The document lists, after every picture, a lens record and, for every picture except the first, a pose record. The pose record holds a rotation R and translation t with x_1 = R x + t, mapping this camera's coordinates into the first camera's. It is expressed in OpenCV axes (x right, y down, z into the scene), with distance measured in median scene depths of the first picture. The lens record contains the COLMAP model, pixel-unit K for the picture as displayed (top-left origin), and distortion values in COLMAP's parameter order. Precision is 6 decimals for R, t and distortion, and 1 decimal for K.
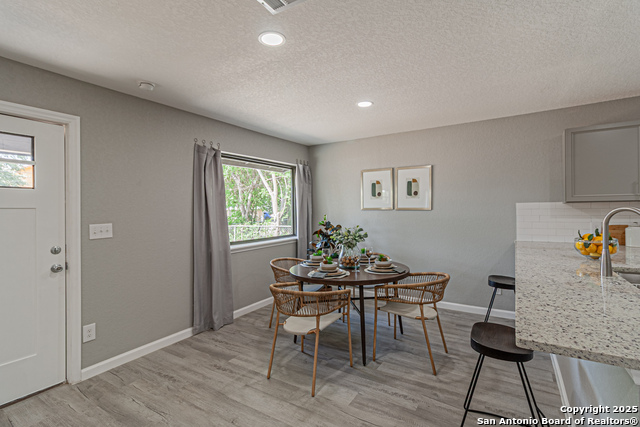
lens RADIAL K [[306.0, 0, 334.8], [0, 306.0, 209.8], [0, 0, 1]] dist [-0.009294, 0.001878]
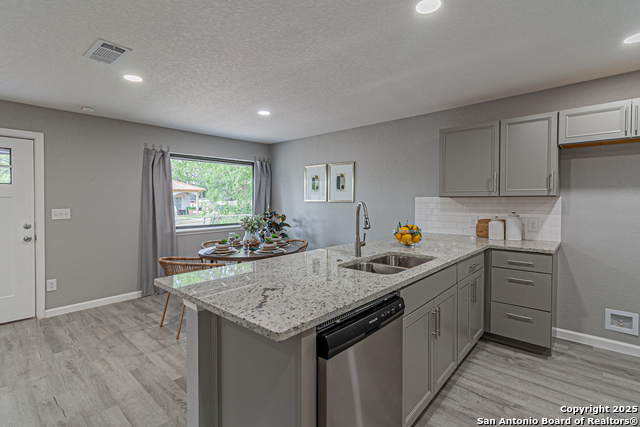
lens RADIAL K [[306.0, 0, 323.6], [0, 306.0, 206.9], [0, 0, 1]] dist [-0.009294, 0.001878]
pose [[0.985771, 0.017021, -0.167231, 0.532187], [-0.013534, 0.999667, 0.021972, -0.008072], [0.167549, -0.019396, 0.985673, -0.142238]]
